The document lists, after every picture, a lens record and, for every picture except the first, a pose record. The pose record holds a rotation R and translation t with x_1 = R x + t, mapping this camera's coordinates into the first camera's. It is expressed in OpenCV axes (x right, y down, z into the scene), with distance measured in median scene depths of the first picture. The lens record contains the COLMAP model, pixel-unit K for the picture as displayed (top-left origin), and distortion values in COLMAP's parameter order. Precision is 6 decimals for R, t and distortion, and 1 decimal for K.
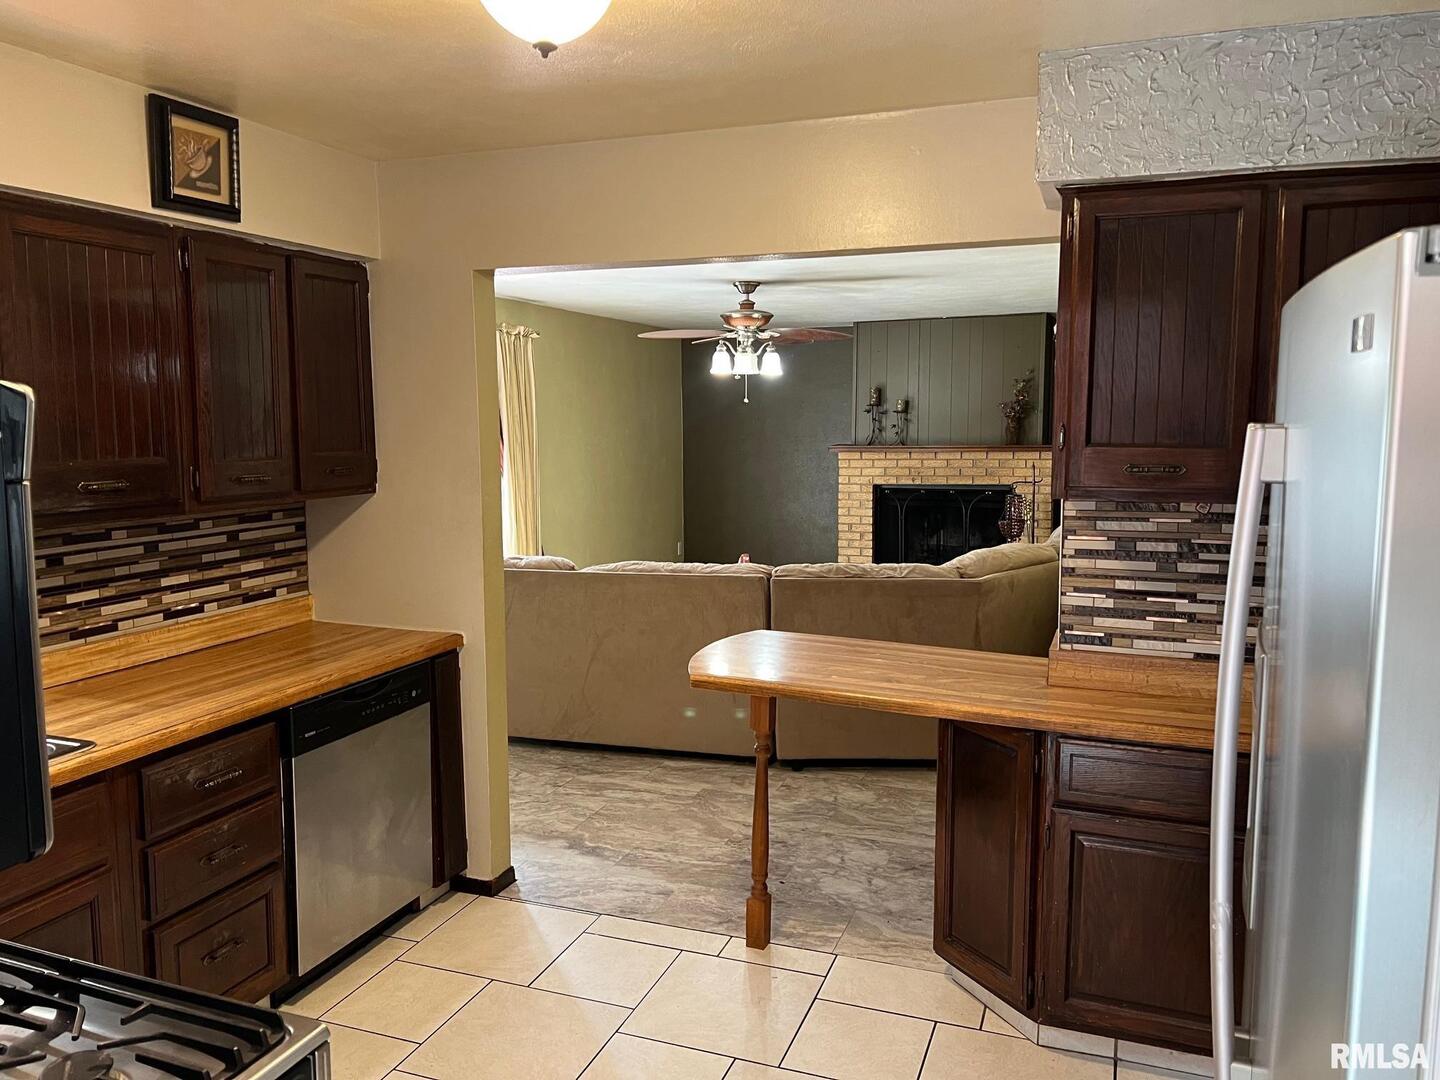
lens RADIAL K [[1076.7, 0, 719.4], [0, 1076.7, 538.5], [0, 0, 1]] dist [-0.008945, -0.010041]
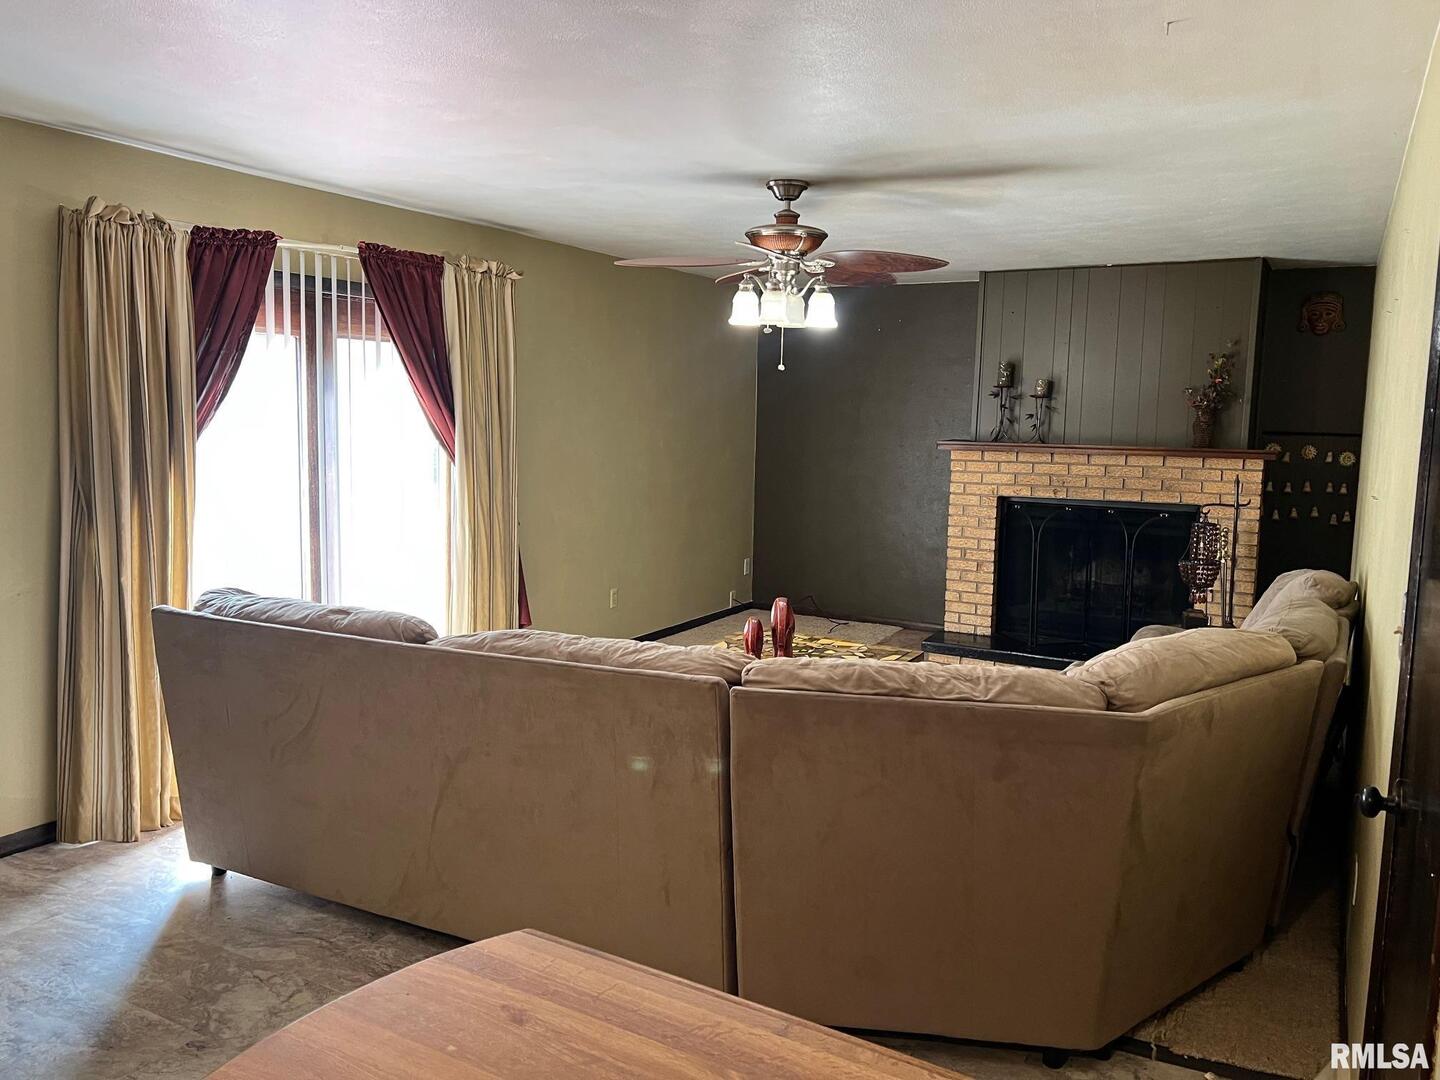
lens RADIAL K [[1076.7, 0, 720.1], [0, 1076.7, 536.6], [0, 0, 1]] dist [-0.008945, -0.010041]
pose [[0.989232, 0.041837, -0.140246, 0.063994], [-0.040818, 0.999115, 0.010136, -0.023972], [0.140546, -0.004302, 0.990065, 0.270811]]
